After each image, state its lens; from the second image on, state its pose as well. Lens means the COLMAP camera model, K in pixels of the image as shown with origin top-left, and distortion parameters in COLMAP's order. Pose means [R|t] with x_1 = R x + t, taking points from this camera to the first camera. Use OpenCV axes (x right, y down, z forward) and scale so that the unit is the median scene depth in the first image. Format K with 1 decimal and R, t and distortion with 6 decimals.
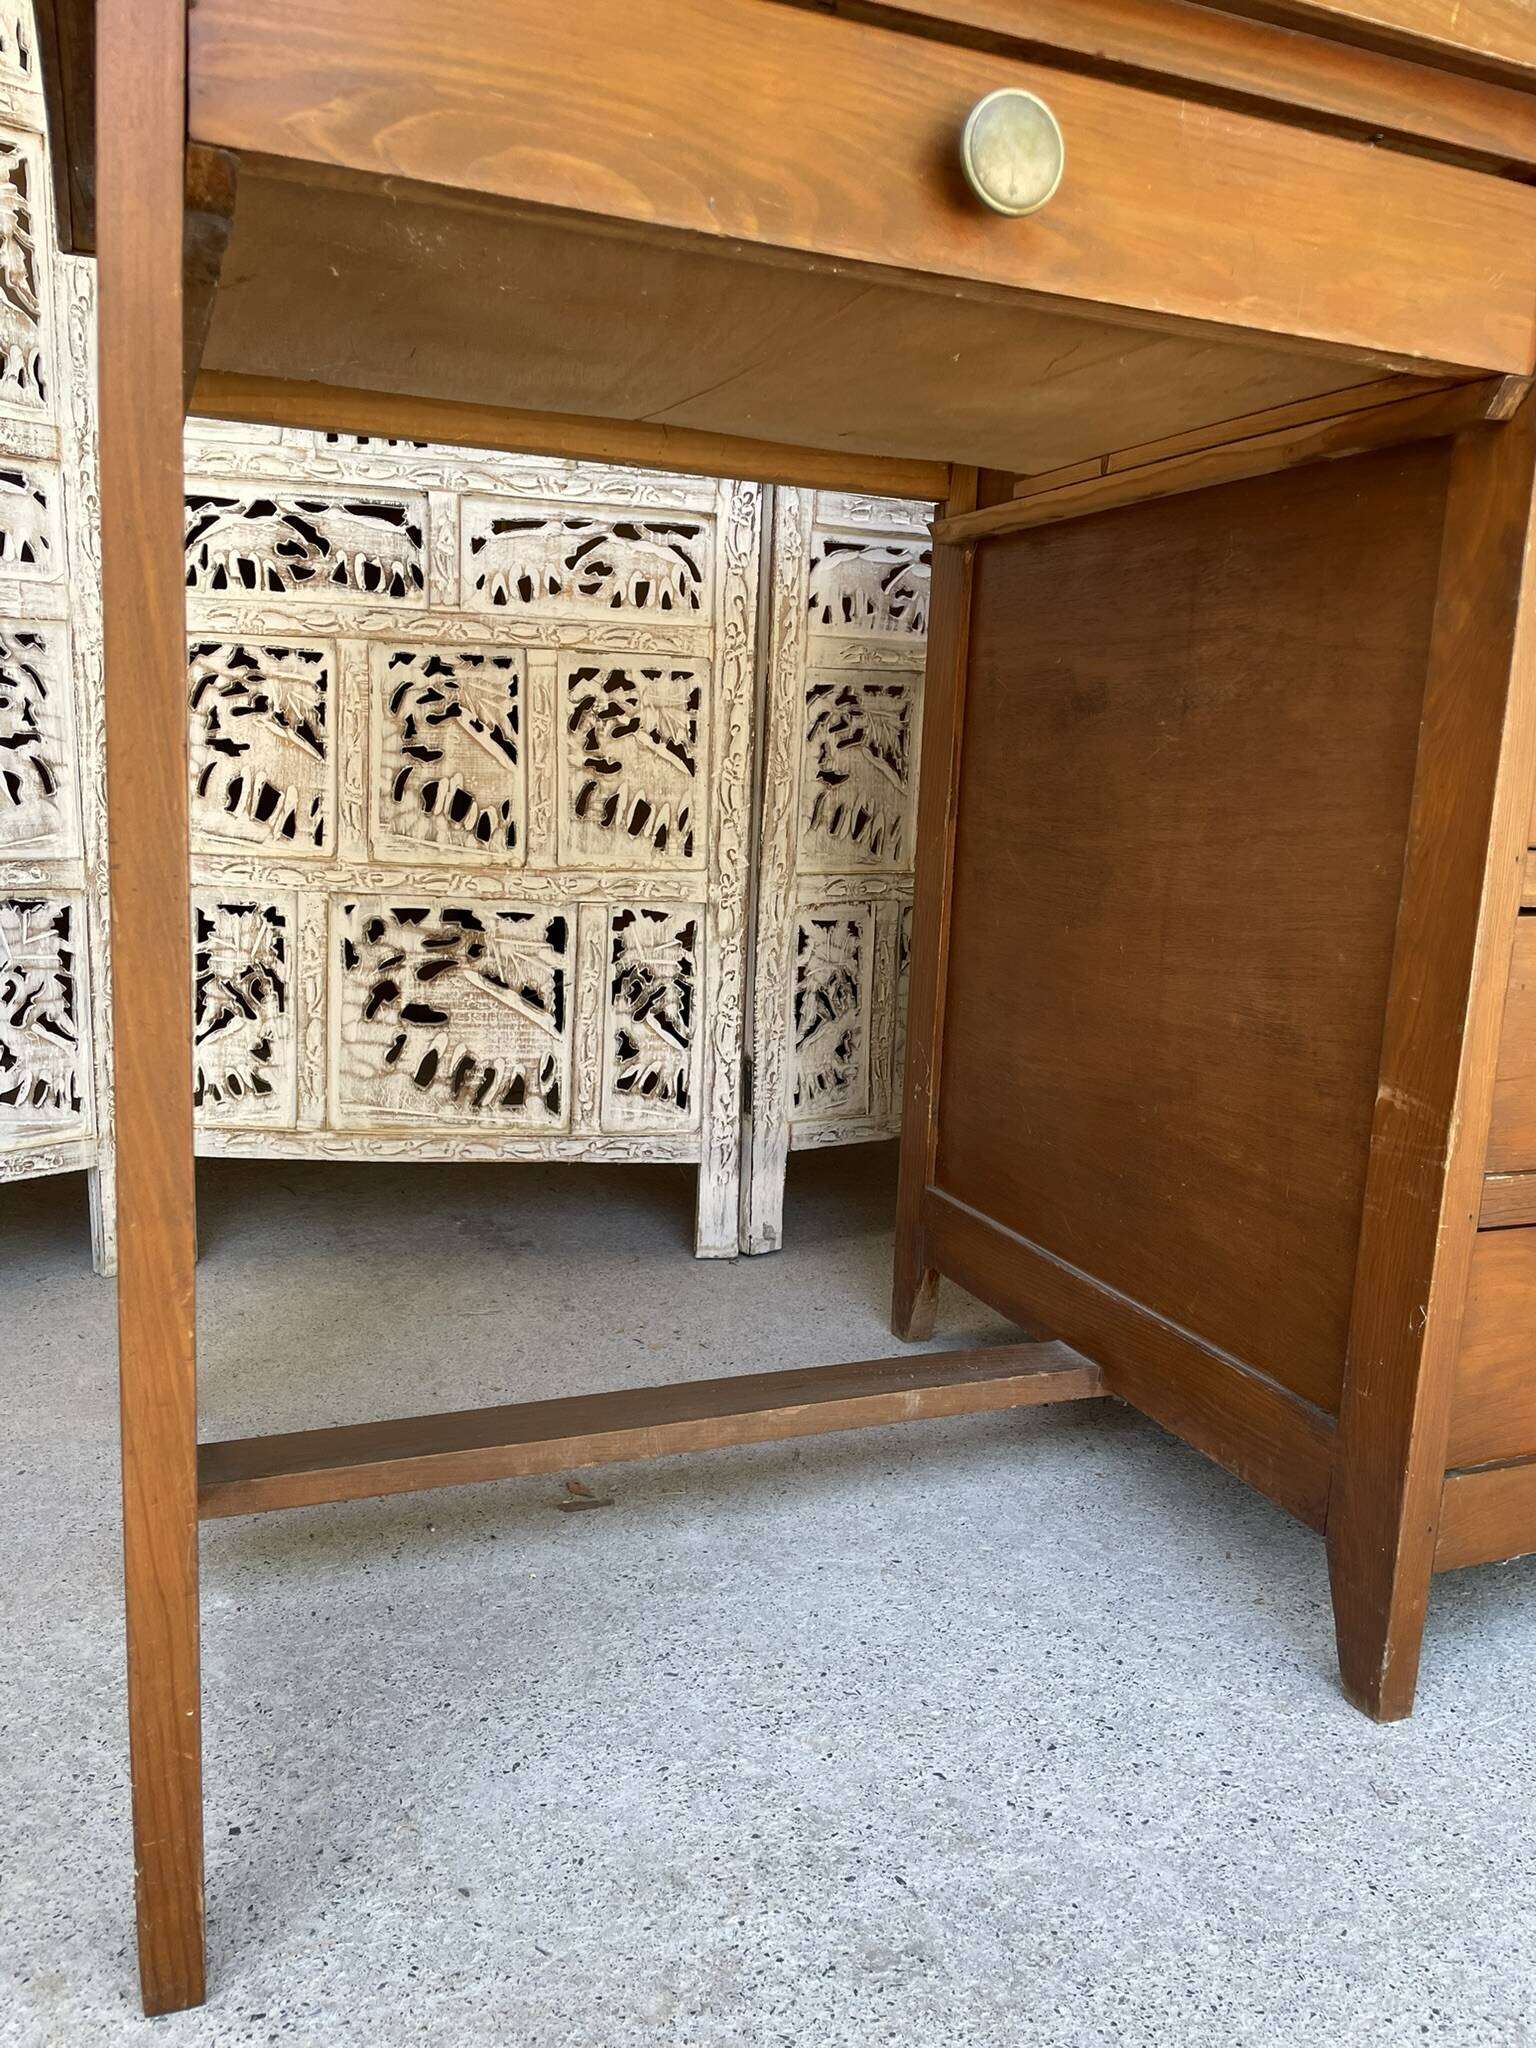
lens RADIAL K [[1562.0, 0, 784.8], [0, 1562.0, 1050.6], [0, 0, 1]] dist [0.076697, -0.108918]
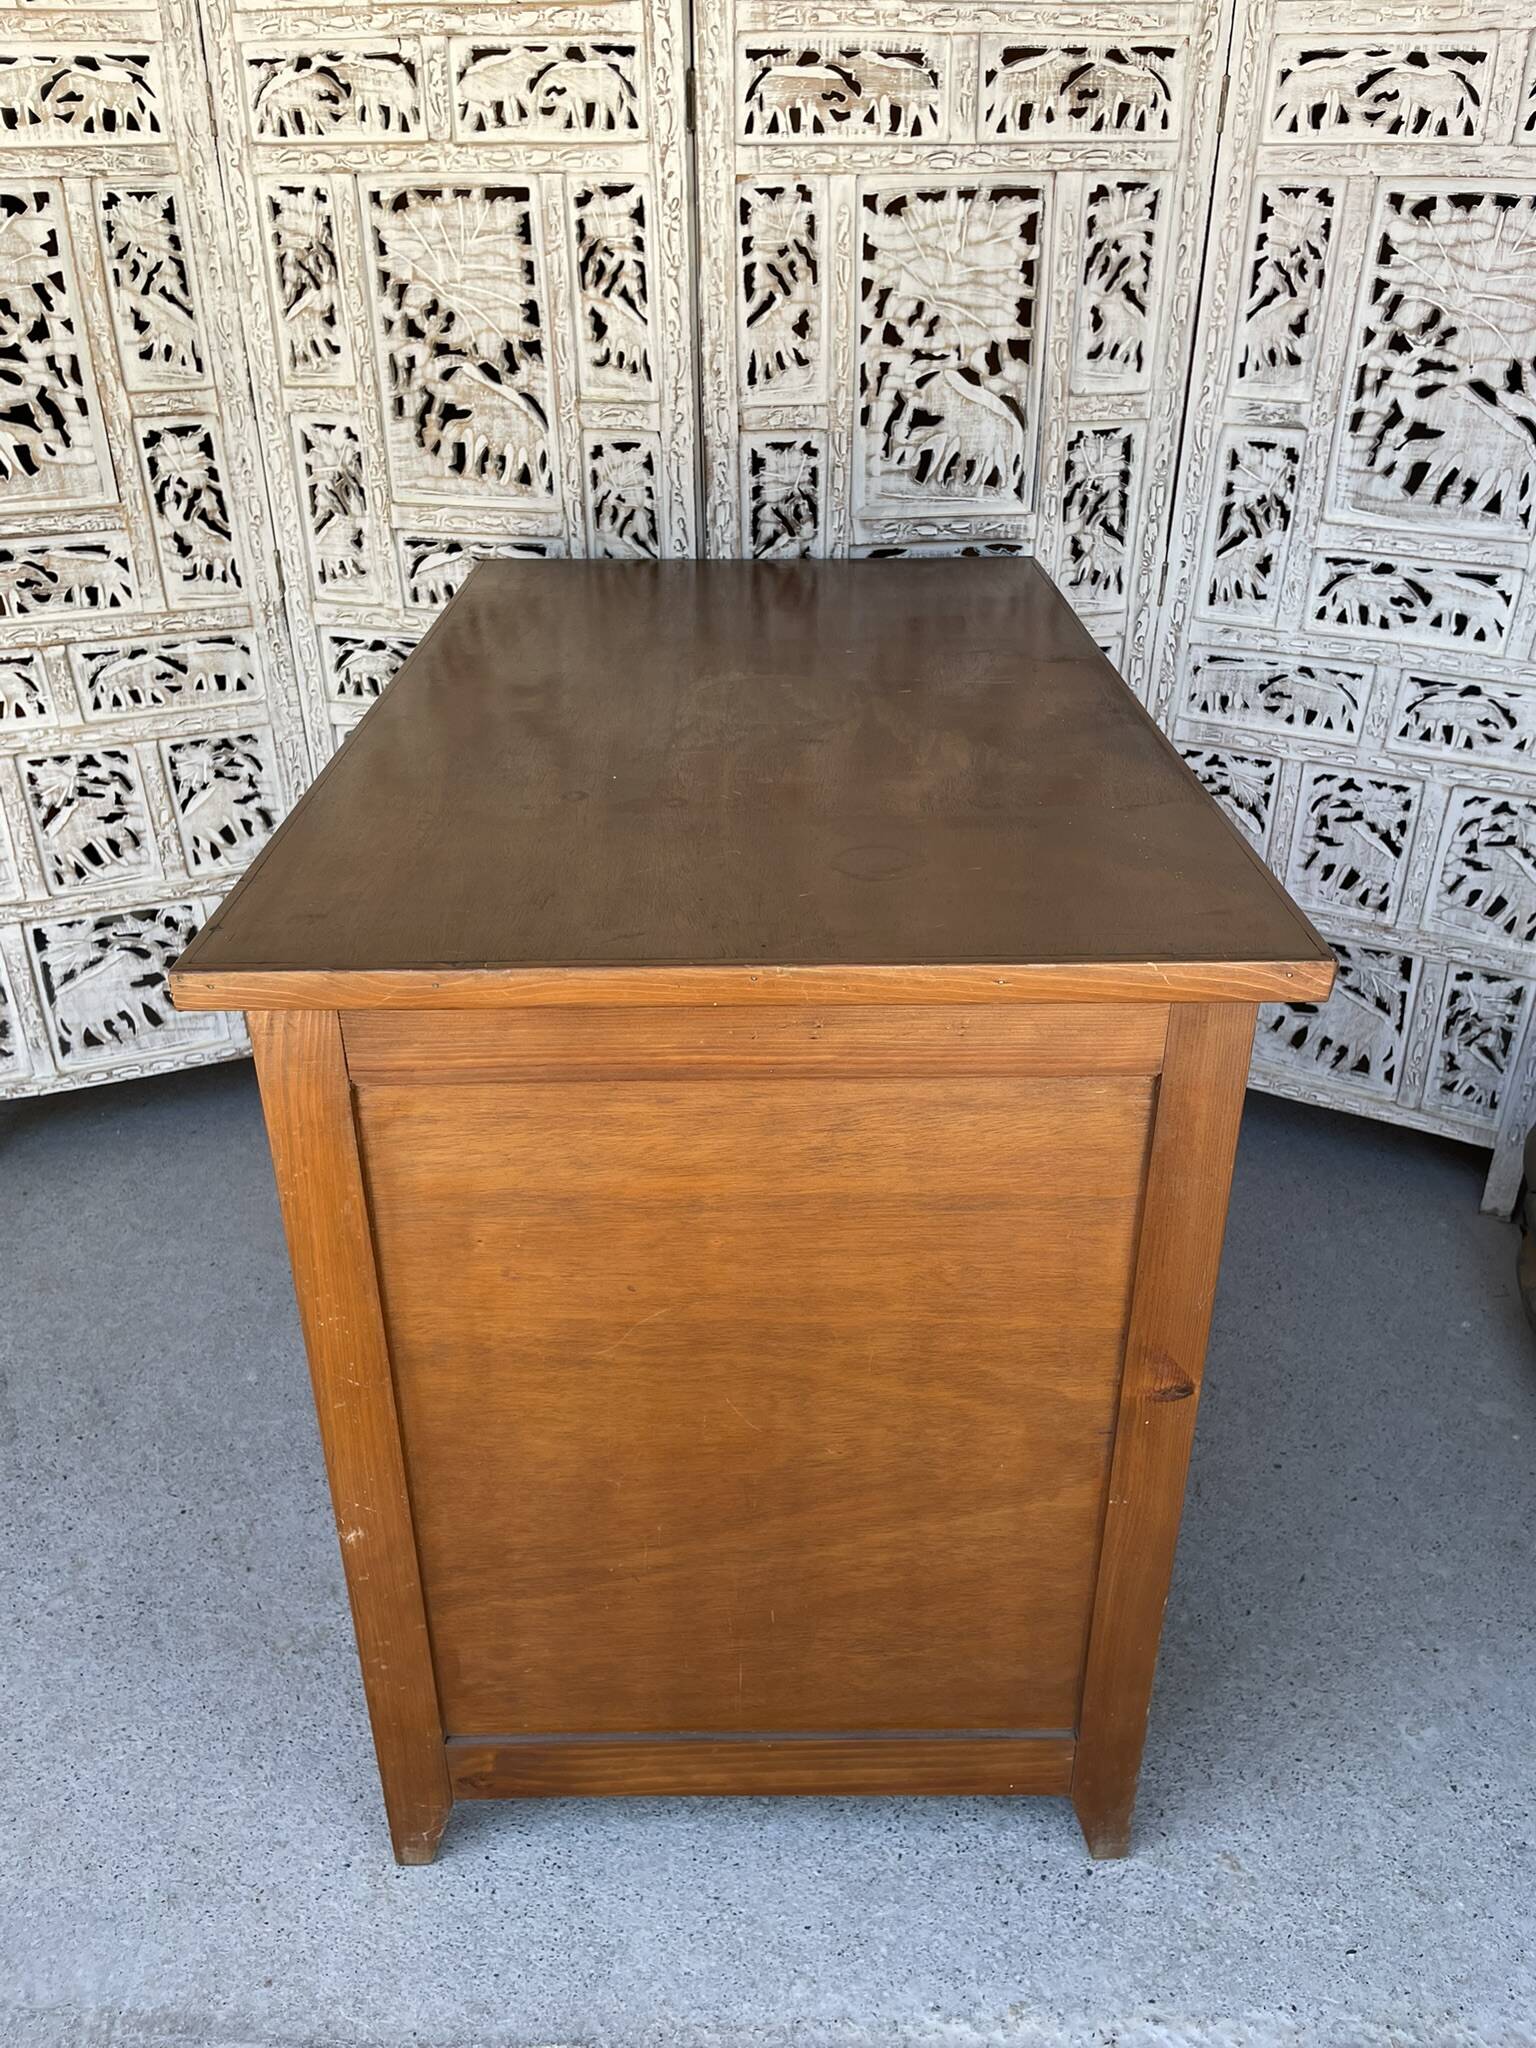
lens RADIAL K [[1562.0, 0, 770.0], [0, 1562.0, 1028.1], [0, 0, 1]] dist [0.076697, -0.108918]
pose [[0.915525, 0.150790, -0.372928, 0.580188], [-0.036470, 0.954379, 0.296362, -0.431929], [0.400603, -0.257726, 0.879258, -0.228314]]
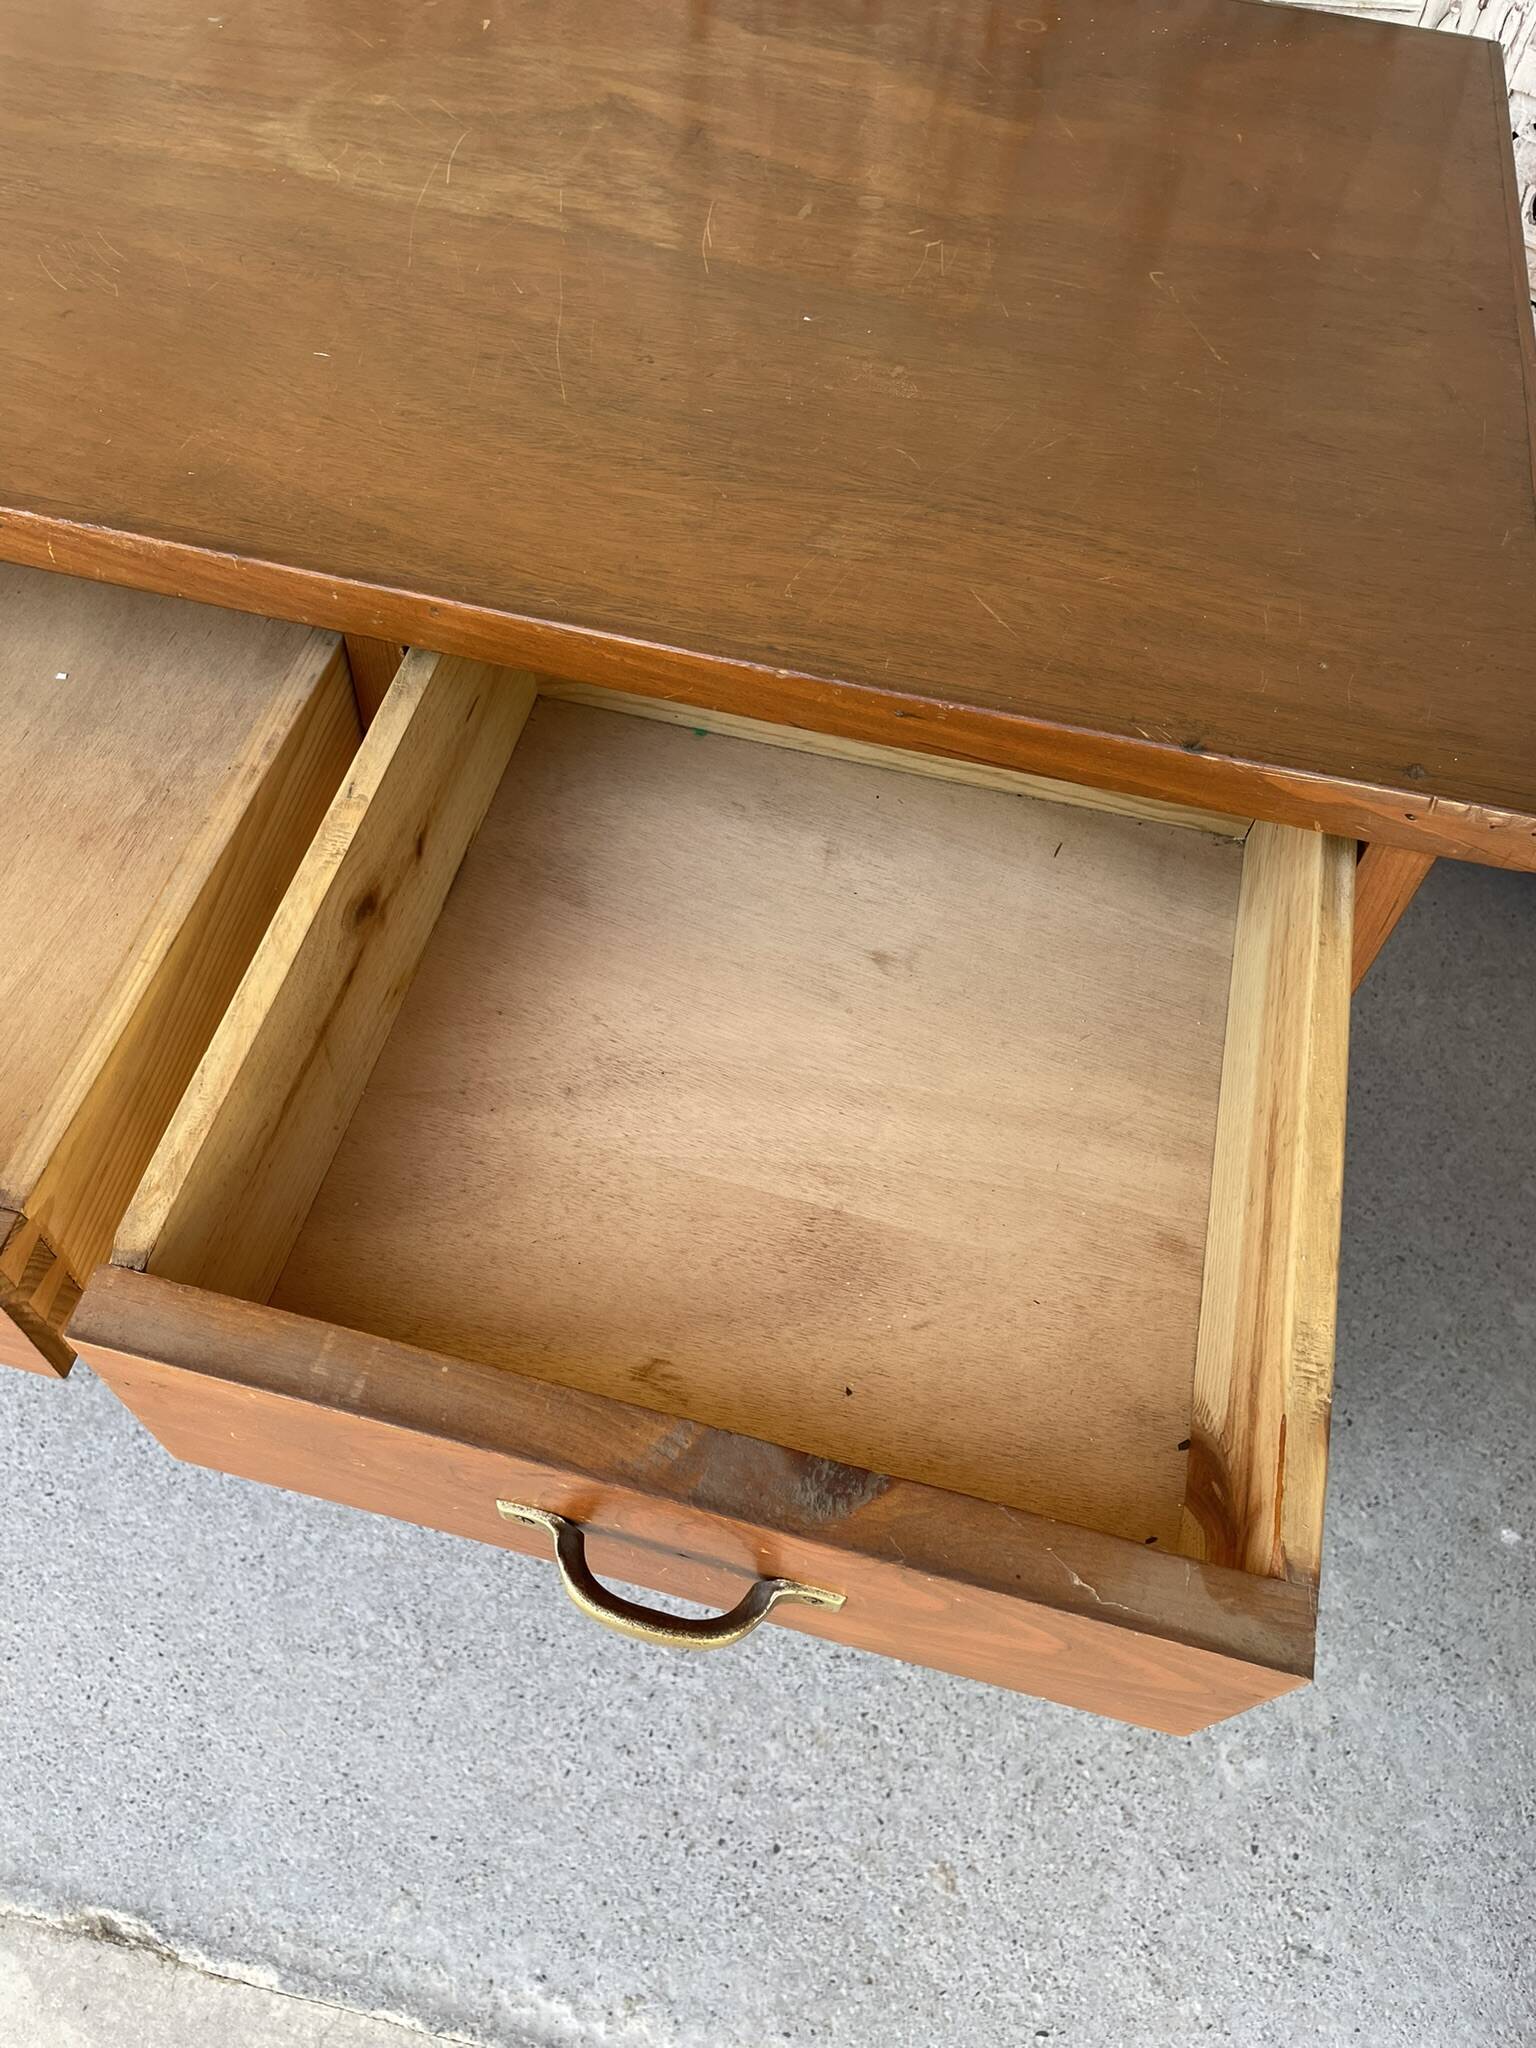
lens RADIAL K [[1562.0, 0, 755.4], [0, 1562.0, 1029.2], [0, 0, 1]] dist [0.076697, -0.108918]
pose [[0.808310, 0.478294, -0.343322, 0.547752], [-0.130401, 0.714086, 0.687806, -0.516620], [0.574135, -0.511190, 0.639573, 0.219247]]
